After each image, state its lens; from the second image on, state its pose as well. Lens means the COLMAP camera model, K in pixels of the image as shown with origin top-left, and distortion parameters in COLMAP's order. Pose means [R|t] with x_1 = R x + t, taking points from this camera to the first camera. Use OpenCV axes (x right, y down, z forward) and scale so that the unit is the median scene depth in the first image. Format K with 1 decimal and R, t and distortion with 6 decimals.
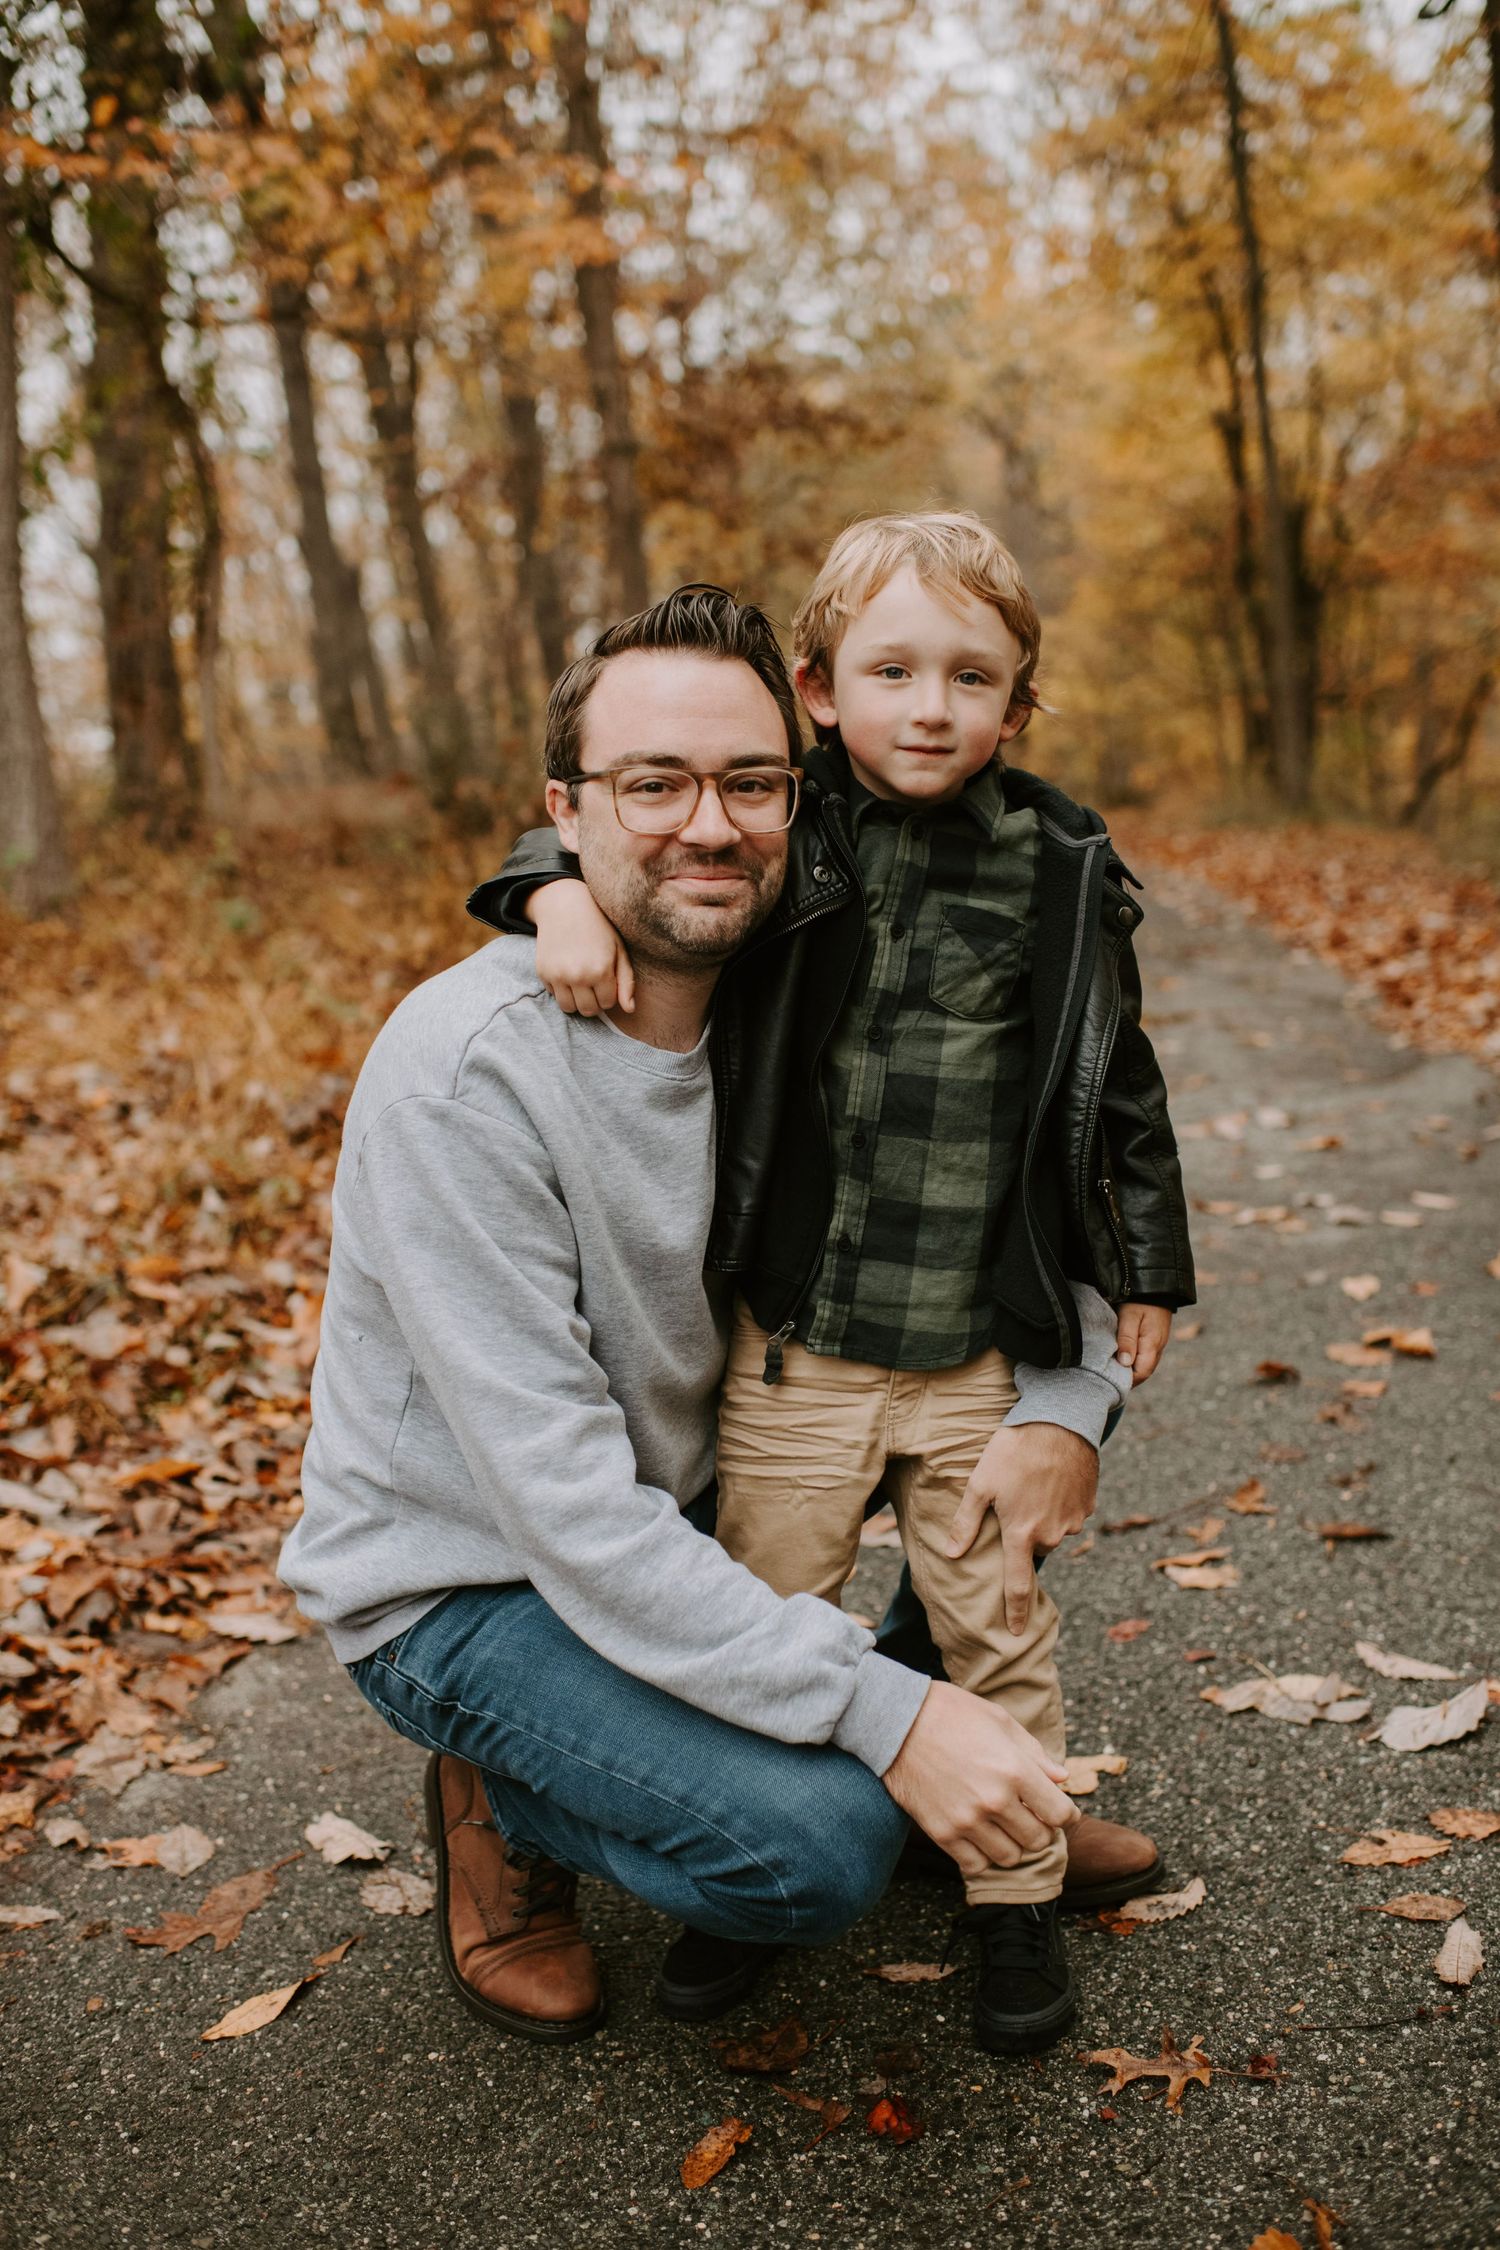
lens RADIAL K [[2312.3, 0, 729.4], [0, 2312.3, 1136.9], [0, 0, 1]] dist [-0.102958, 0.109225]
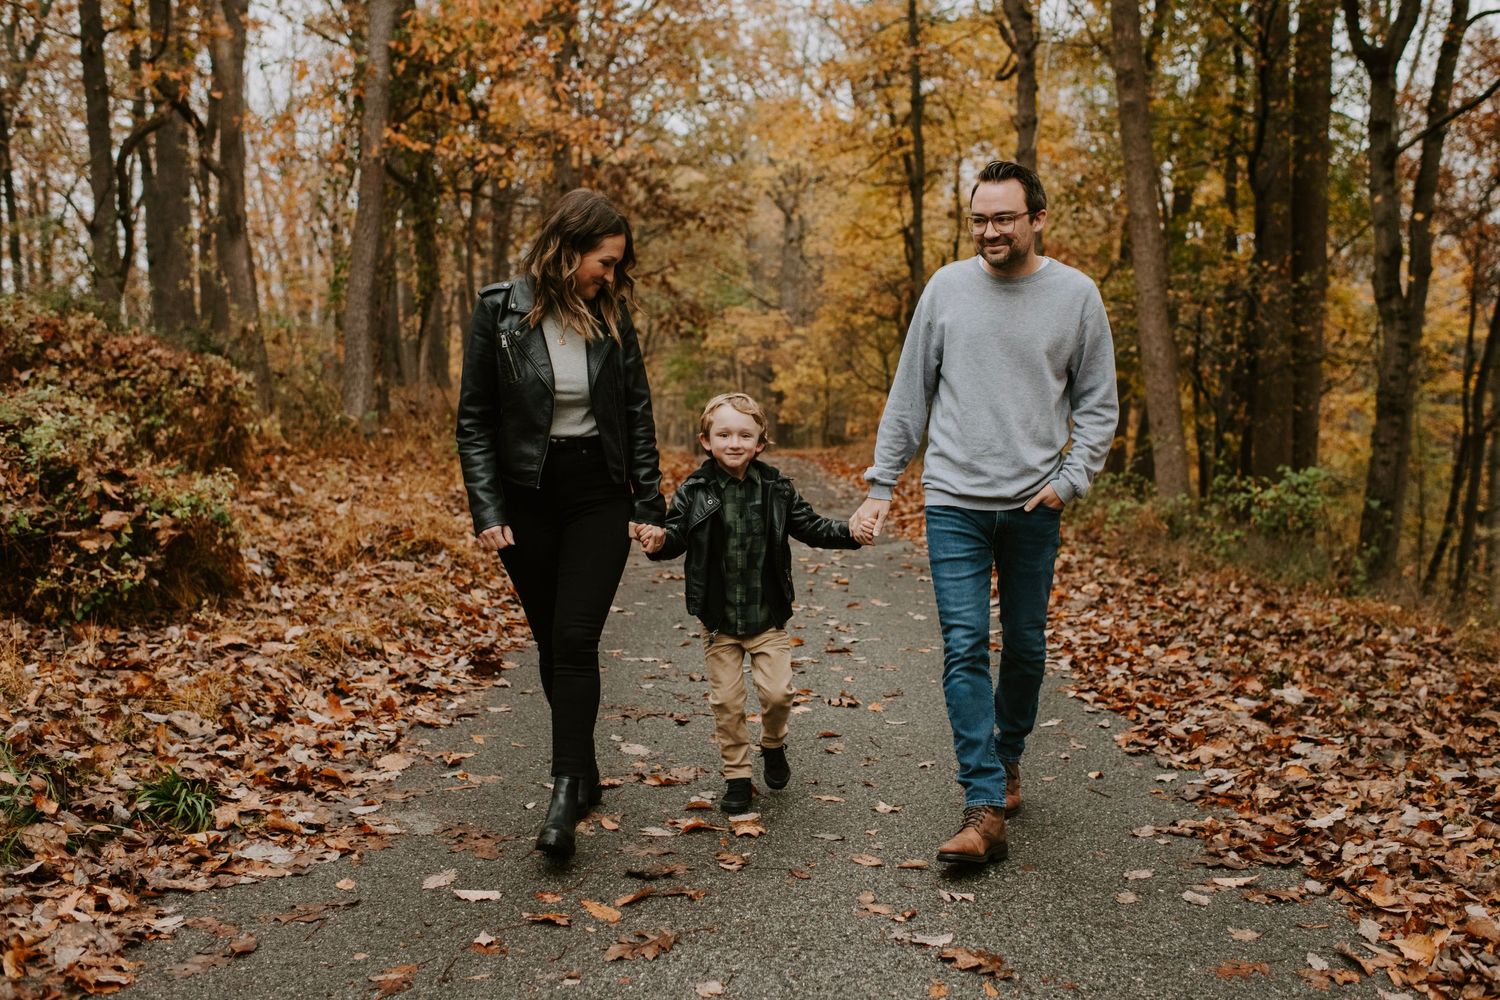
lens RADIAL K [[1734.3, 0, 750.0], [0, 1734.3, 500.0], [0, 0, 1]] dist [-0.080686, 0.027214]
pose [[0.988785, 0.100732, 0.110256, -0.282319], [-0.089280, 0.990530, -0.104301, 0.381024], [-0.119718, 0.093288, 0.988415, -2.681107]]
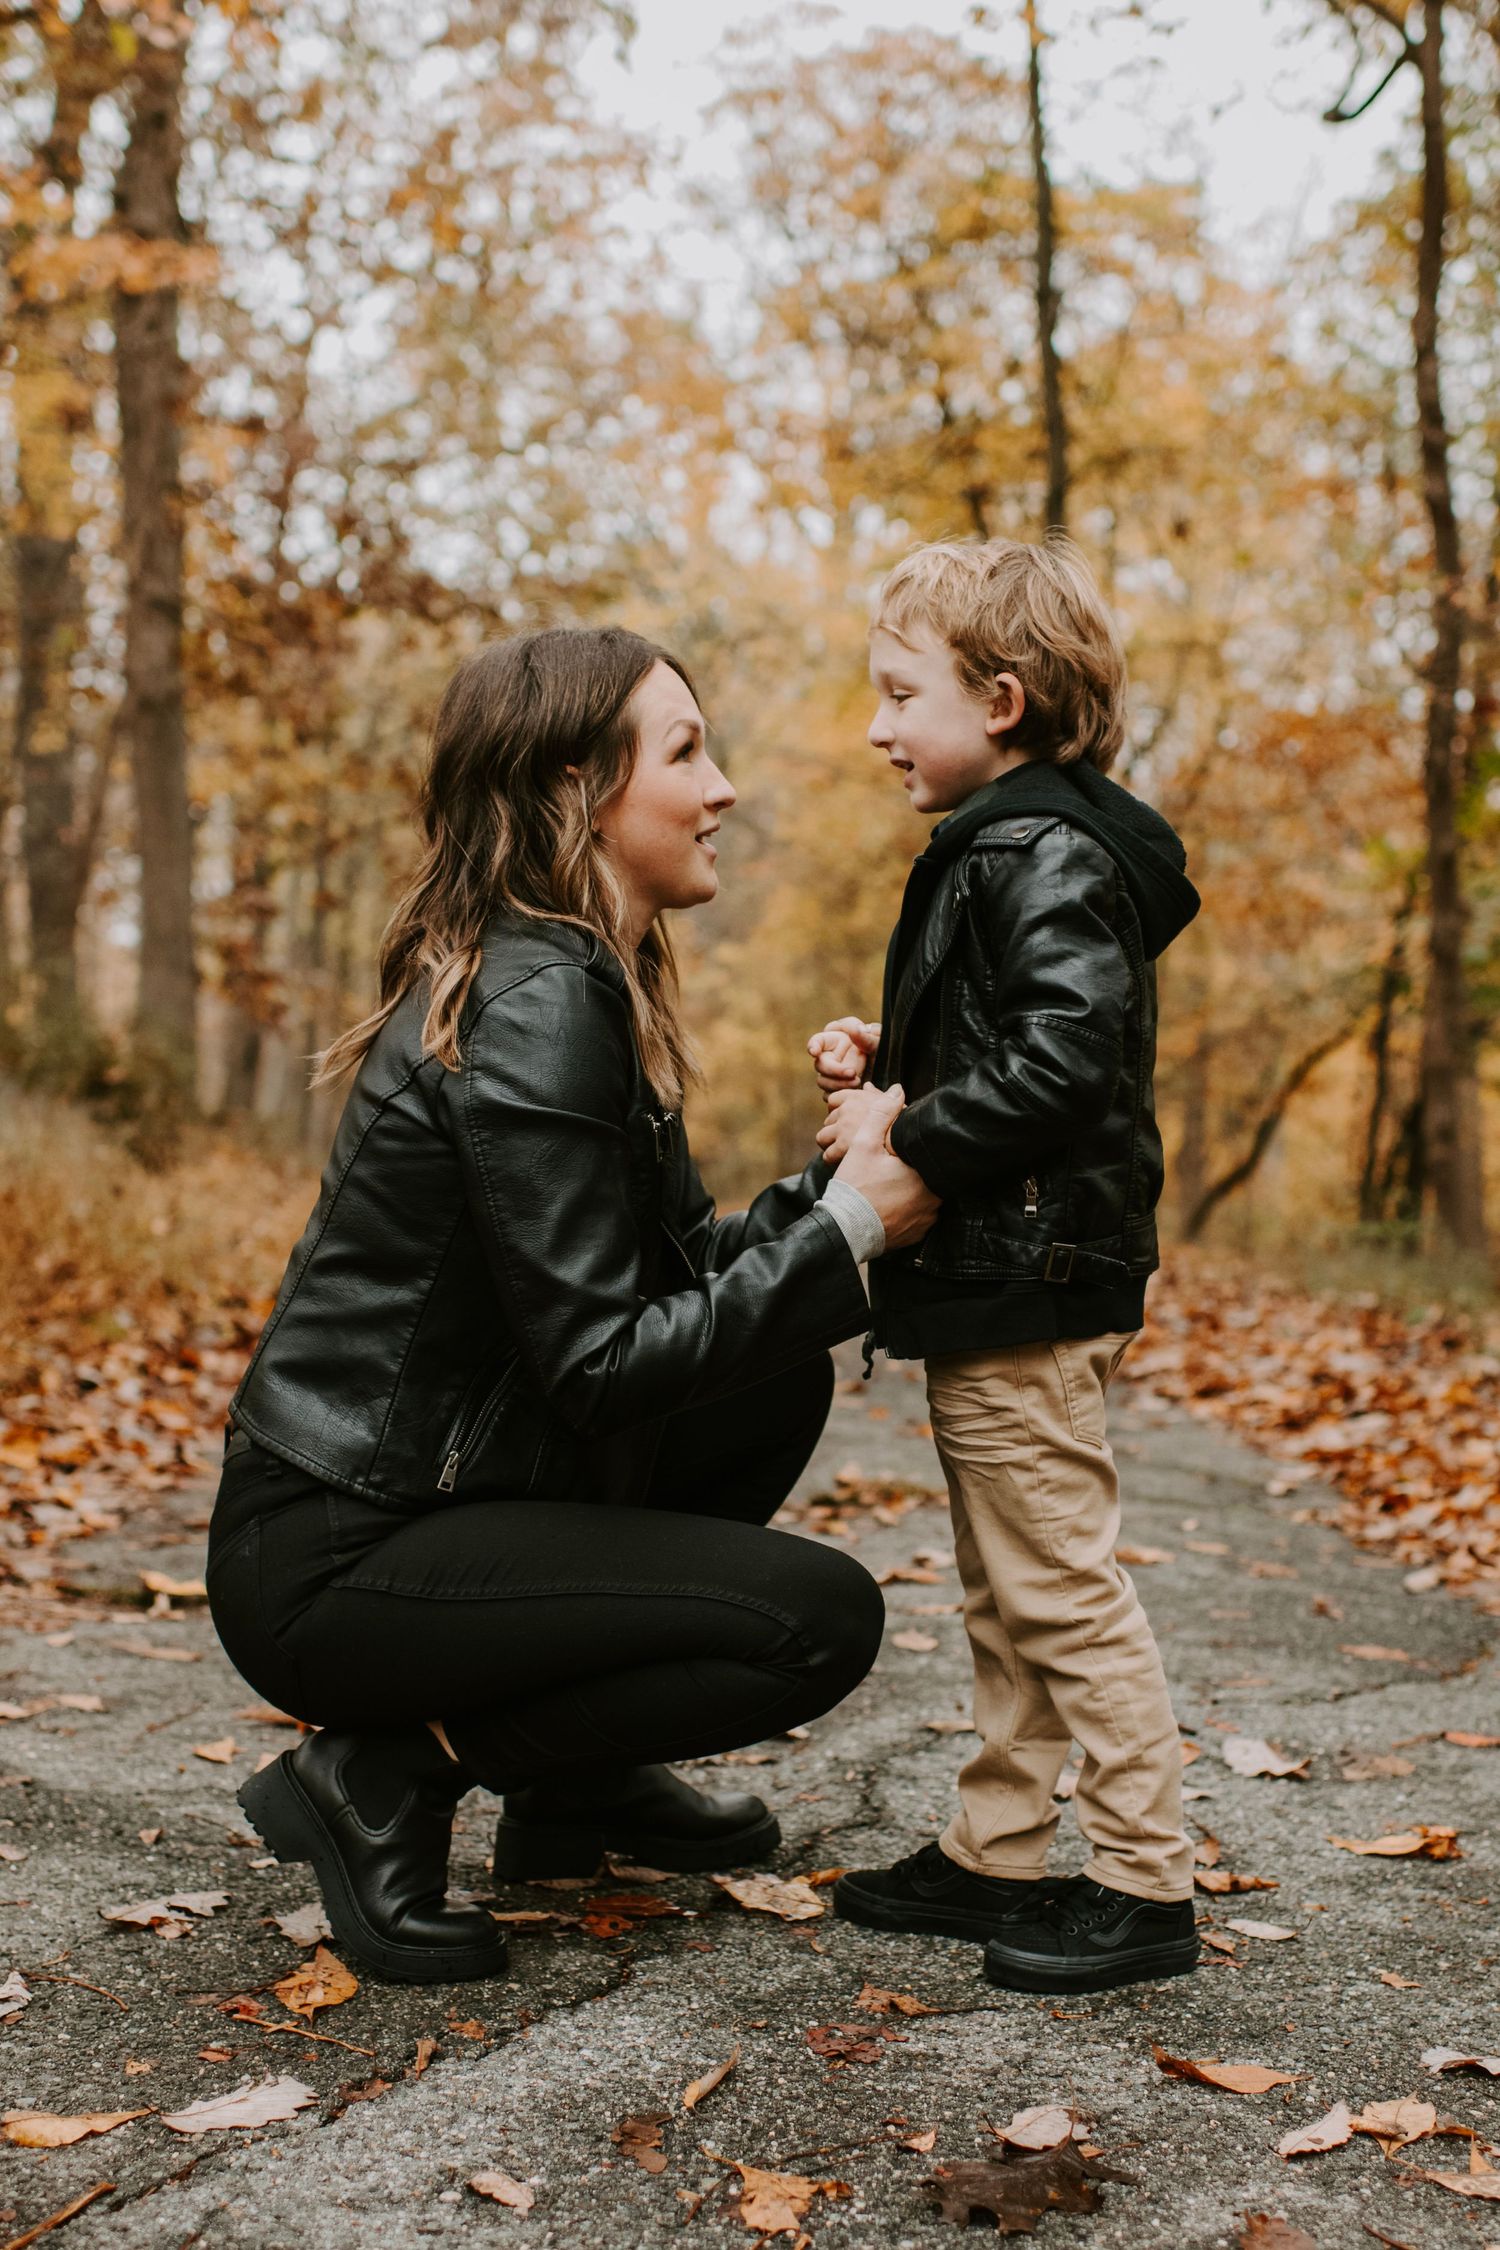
lens RADIAL K [[2886.0, 0, 789.7], [0, 2886.0, 1185.7], [0, 0, 1]] dist [-0.078432, 0.035127]
pose [[0.980966, 0.100701, 0.166029, 0.114338], [-0.075675, 0.985675, -0.150723, -0.056591], [-0.178829, 0.135290, 0.974534, 1.047032]]
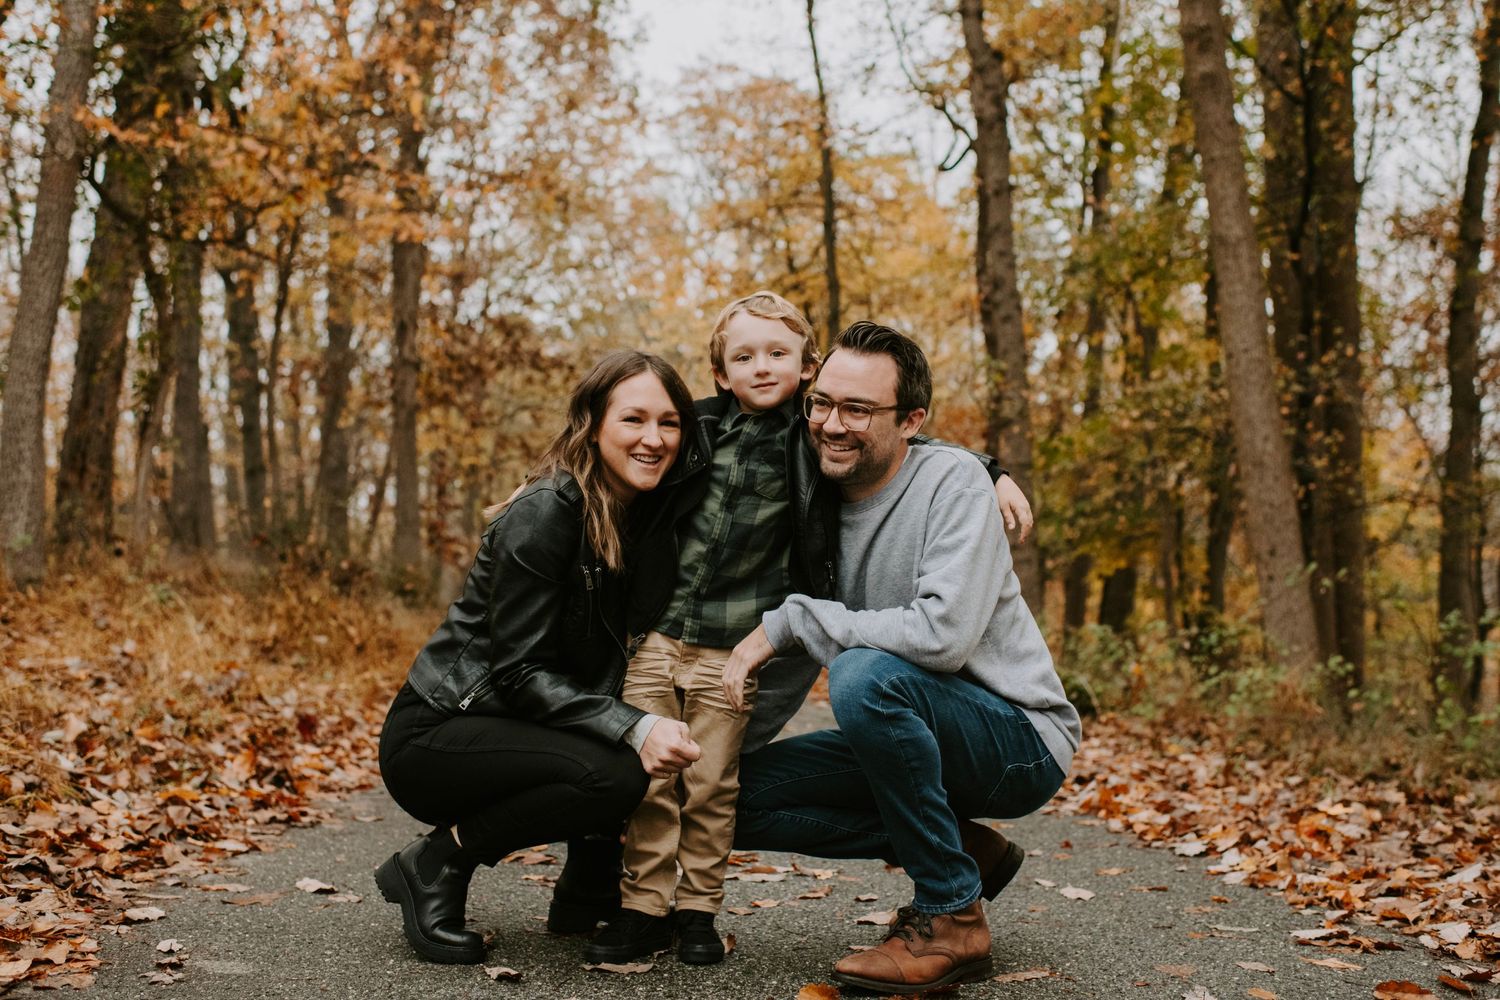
lens RADIAL K [[1713.2, 0, 754.7], [0, 1713.2, 460.1], [0, 0, 1]] dist [-0.076538, 0.020397]
pose [[0.978384, 0.119012, 0.169119, -0.068856], [-0.071424, 0.961947, -0.263737, 0.263925], [-0.194071, 0.245957, 0.949653, -0.577190]]
